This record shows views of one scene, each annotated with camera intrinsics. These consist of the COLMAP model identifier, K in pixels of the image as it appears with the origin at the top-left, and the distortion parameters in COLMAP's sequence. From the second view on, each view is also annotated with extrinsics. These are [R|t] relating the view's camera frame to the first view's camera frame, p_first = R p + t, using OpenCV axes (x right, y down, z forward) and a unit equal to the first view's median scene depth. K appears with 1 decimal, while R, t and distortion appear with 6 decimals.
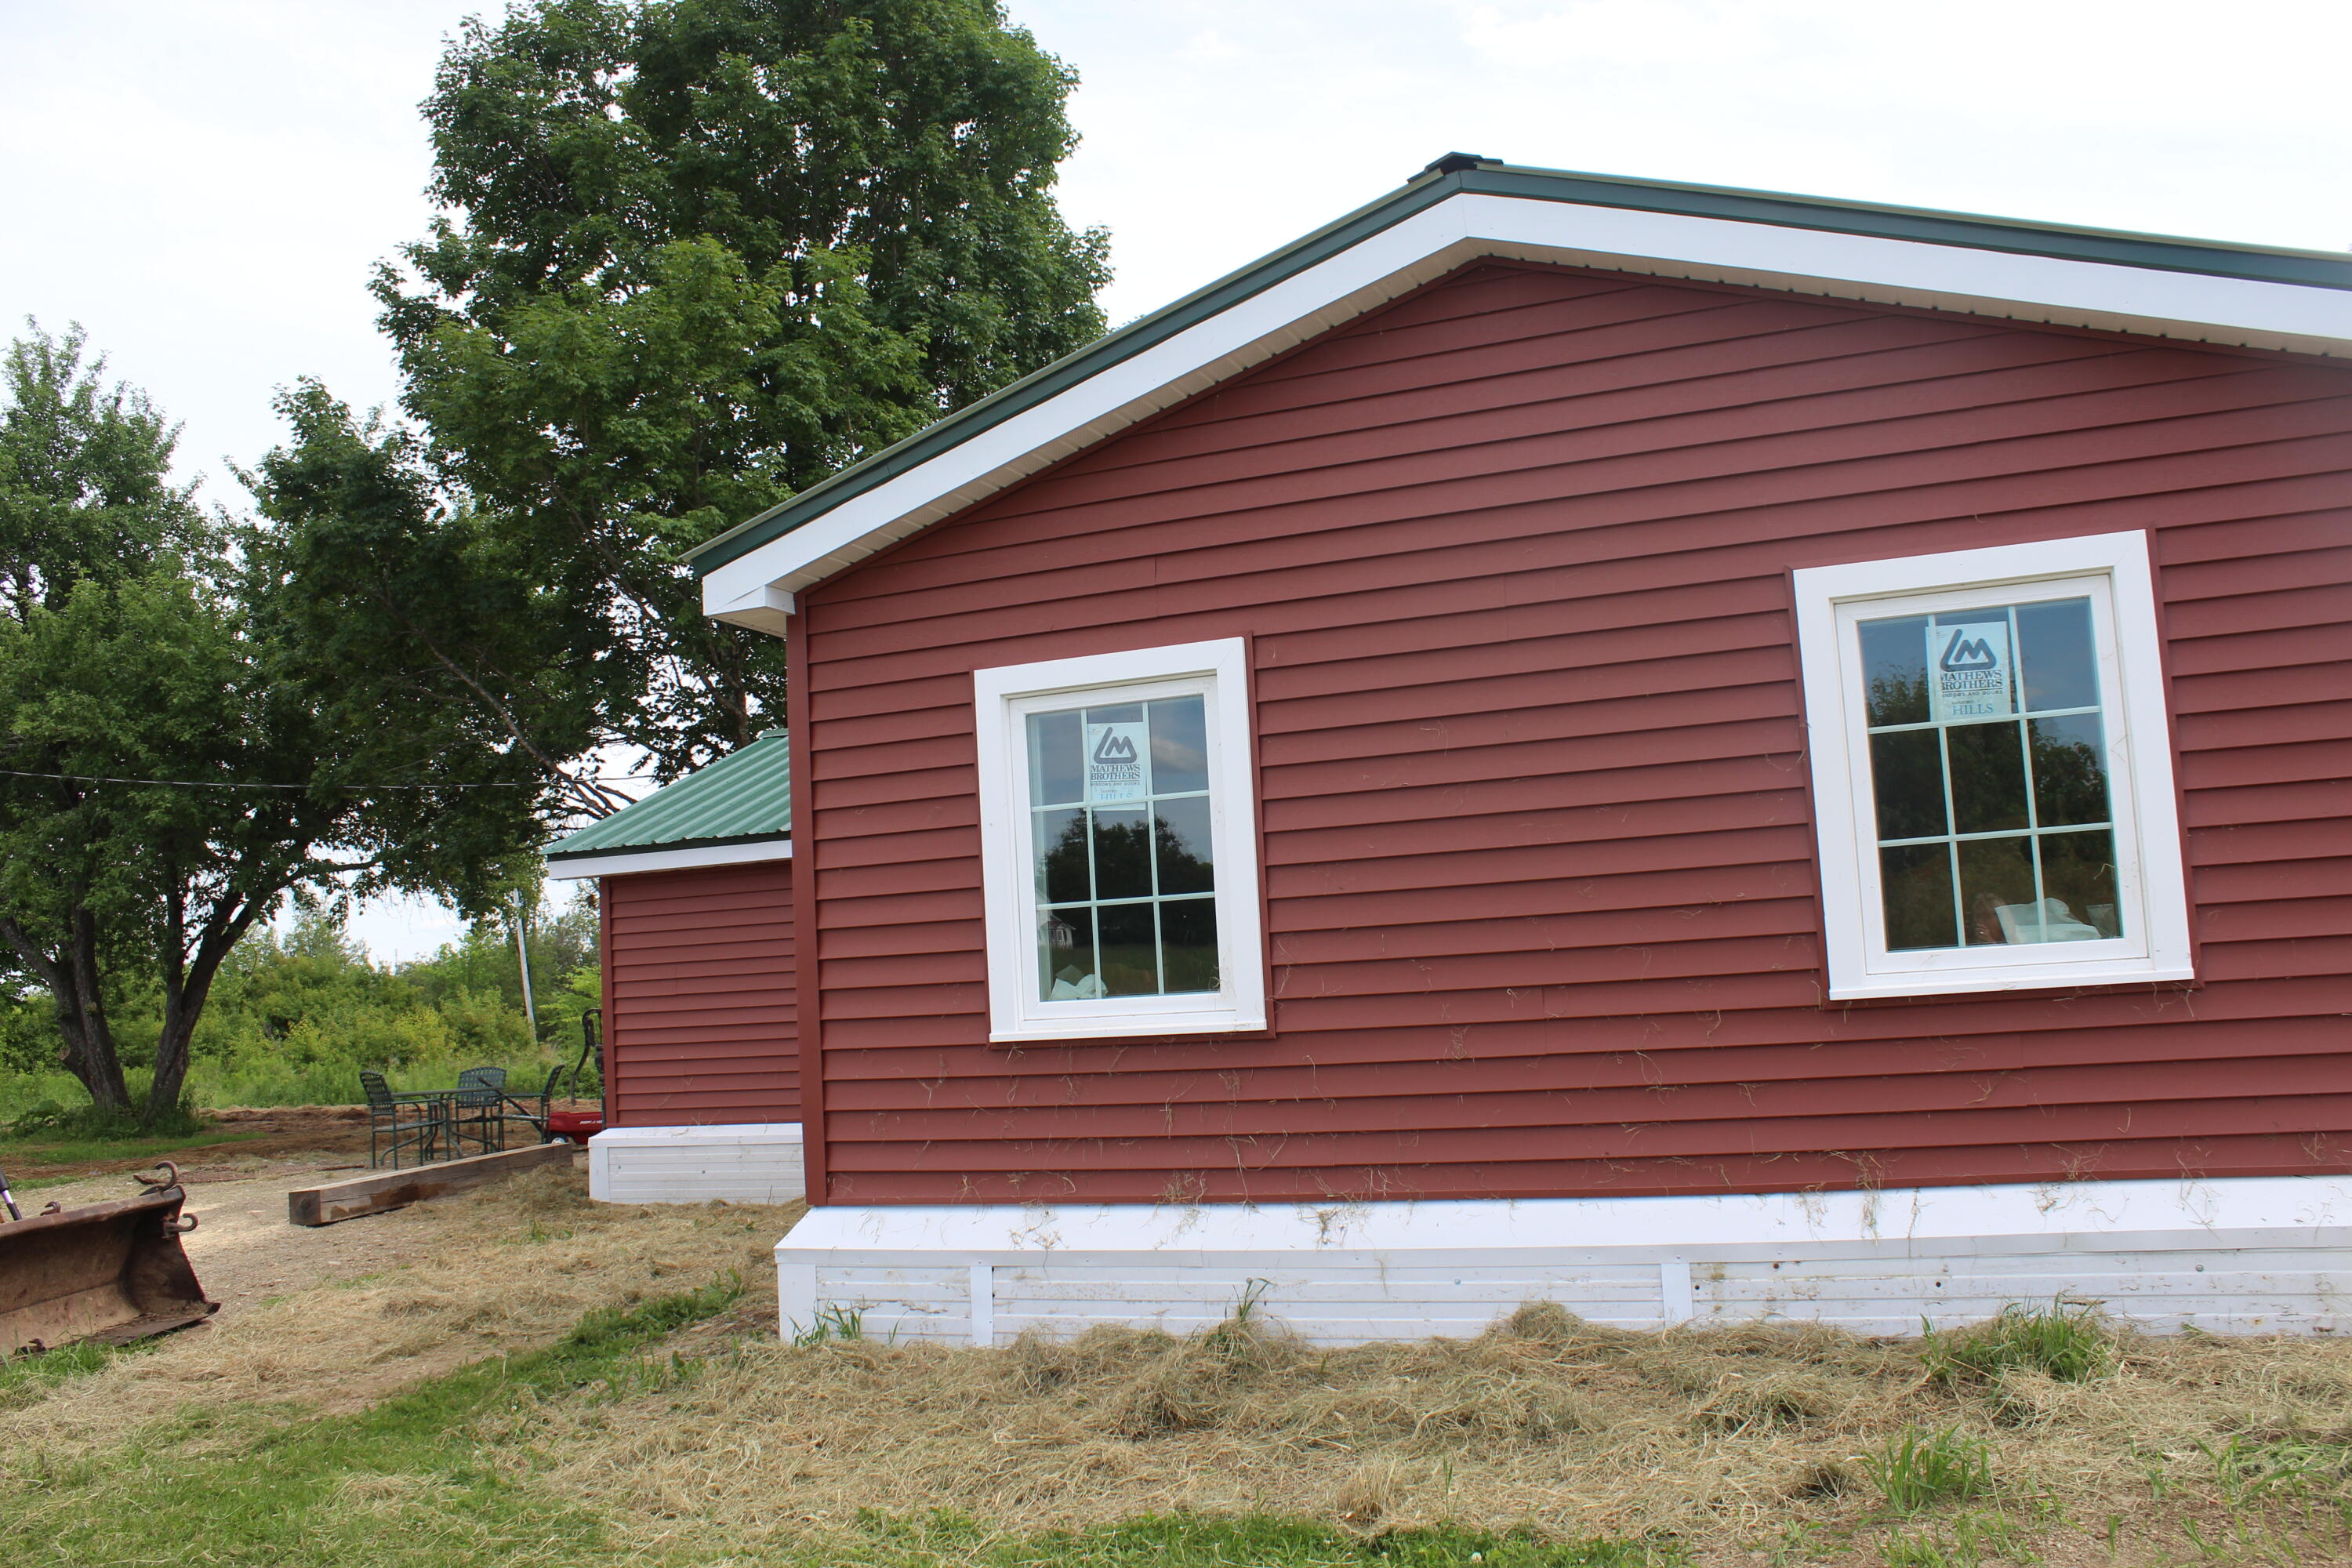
lens RADIAL K [[1951.6, 0, 1184.1], [0, 1951.6, 783.1], [0, 0, 1]] dist [-0.163931, 0.148957]
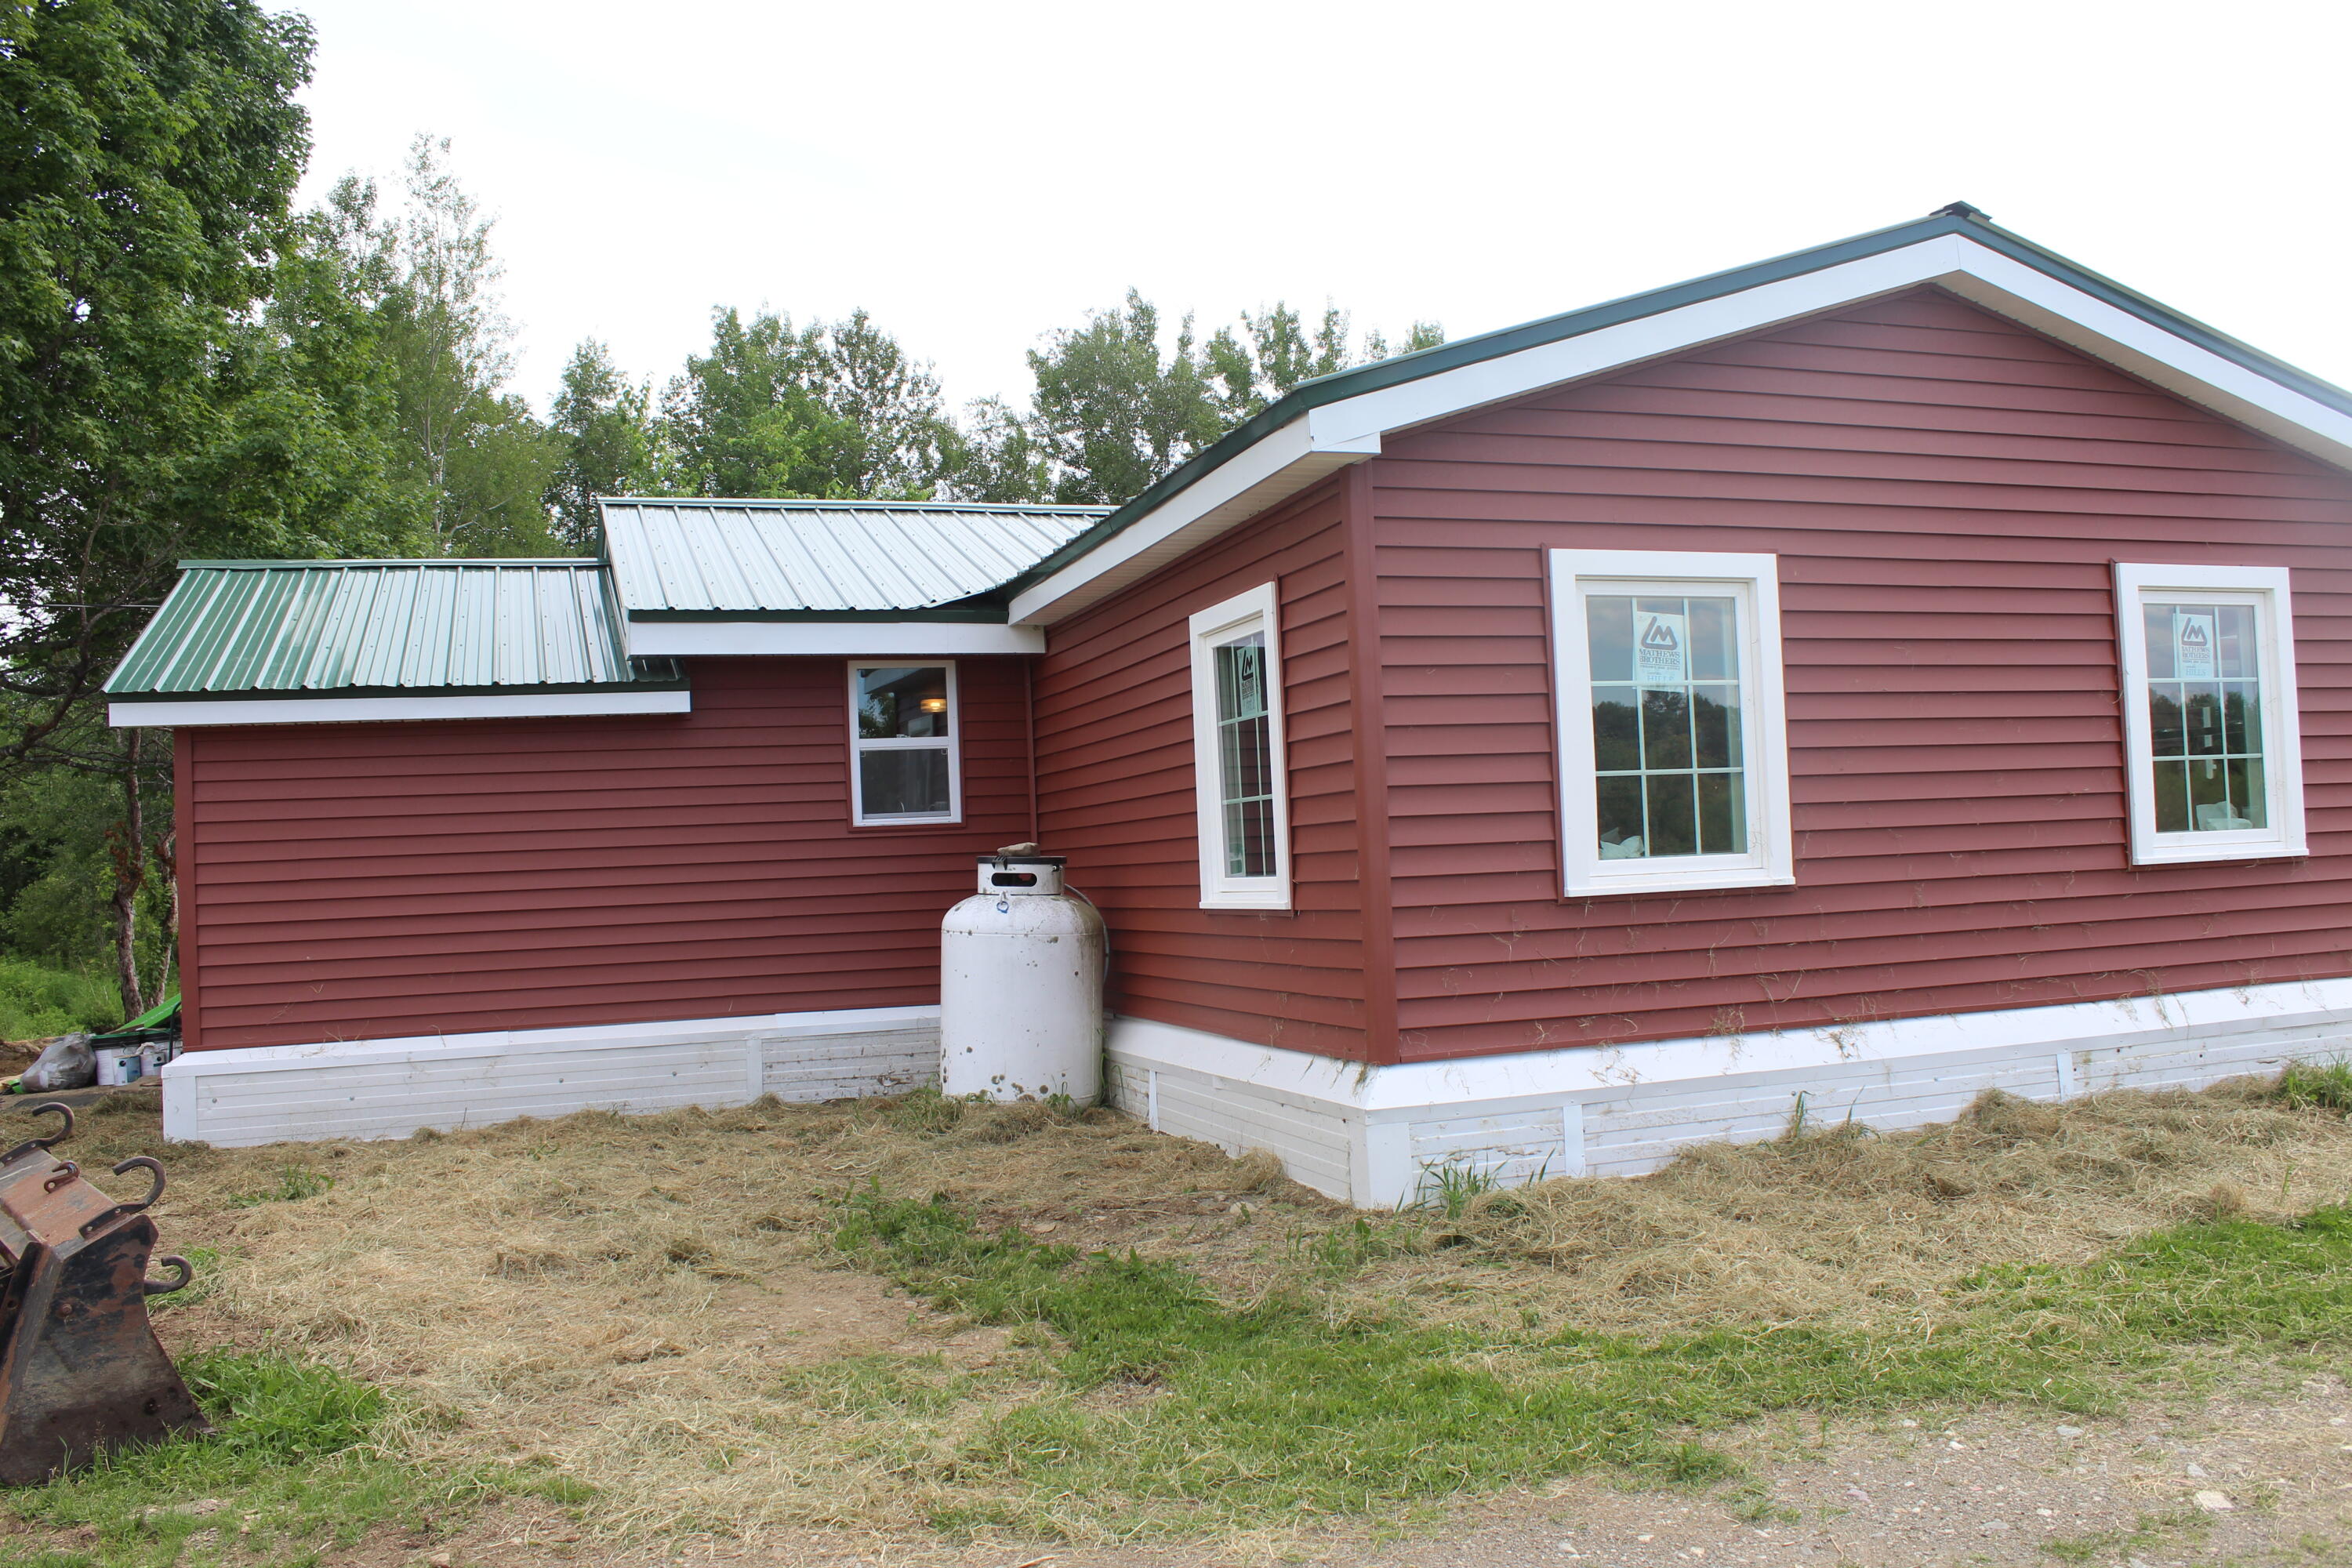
lens RADIAL K [[1951.6, 0, 1184.1], [0, 1951.6, 783.1], [0, 0, 1]] dist [-0.163931, 0.148957]
pose [[0.760714, 0.049771, 0.647176, -1.008925], [-0.068254, 0.997662, 0.003503, 0.085859], [-0.645488, -0.046837, 0.762333, 0.342441]]
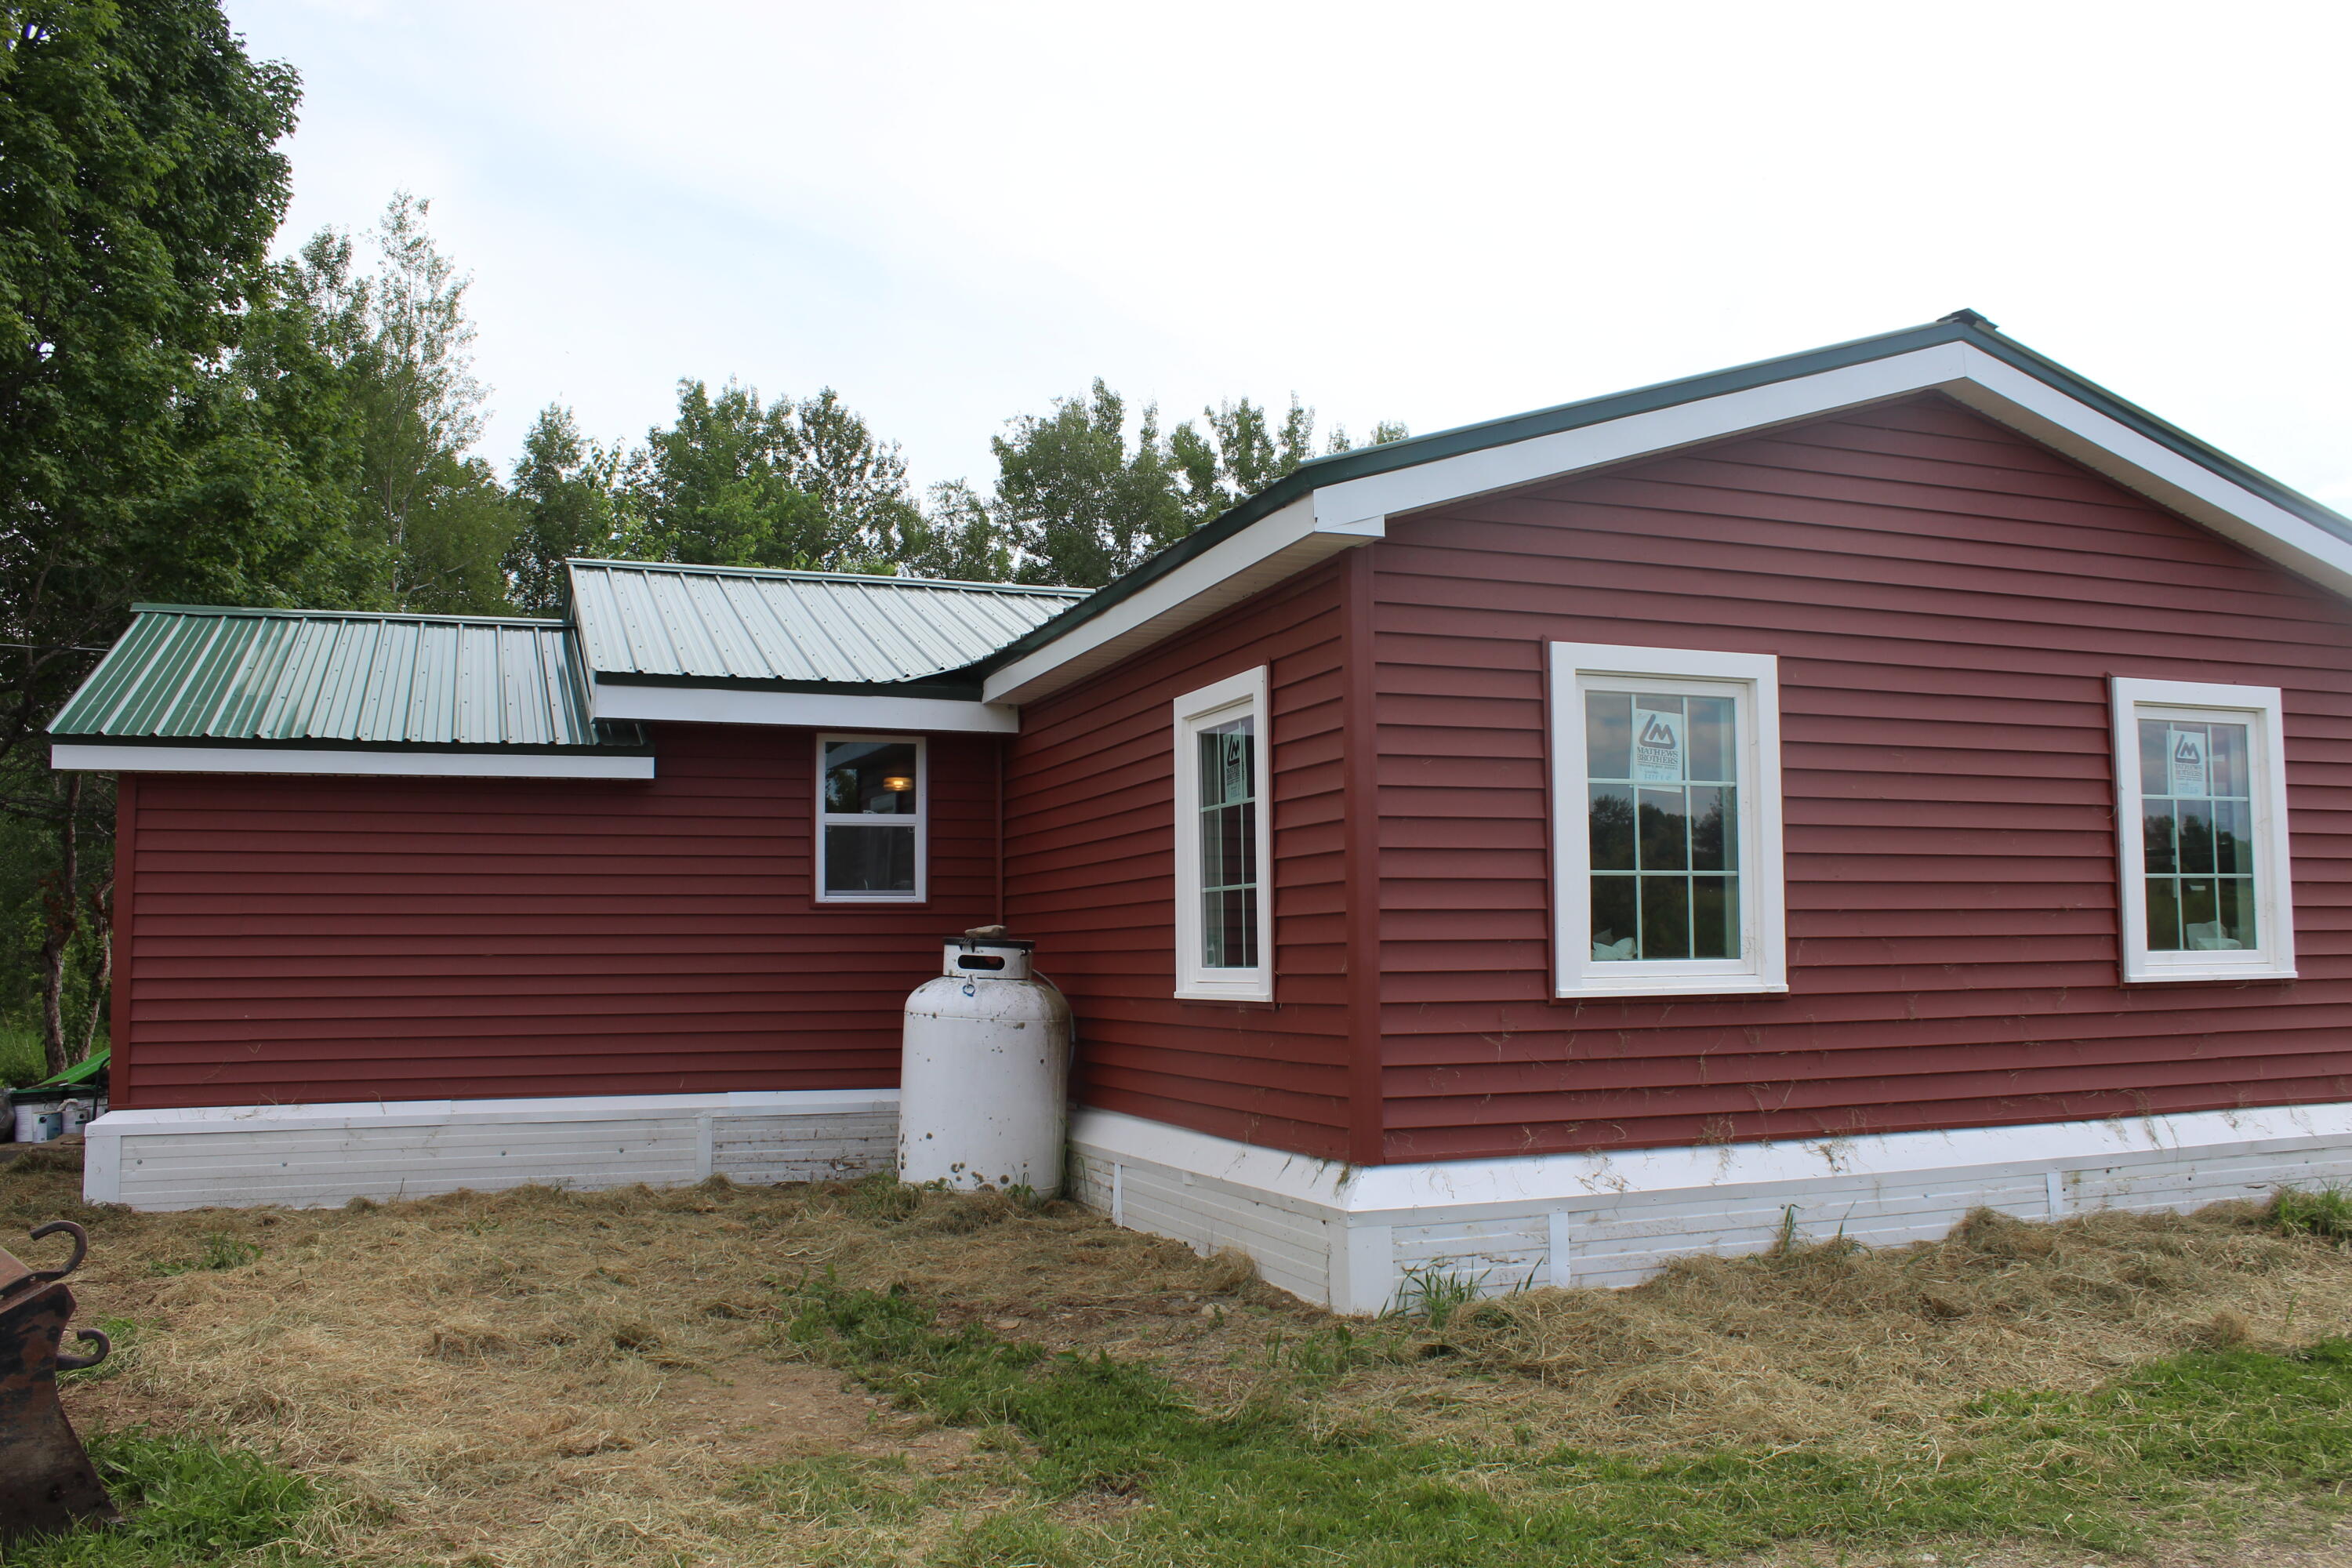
lens RADIAL K [[1956.2, 0, 1193.7], [0, 1956.2, 782.9], [0, 0, 1]] dist [-0.169676, 0.153941]
pose [[0.738254, 0.107551, 0.665894, -1.004634], [-0.103048, 0.993601, -0.046235, 0.091724], [-0.666605, -0.034486, 0.744613, 0.378149]]
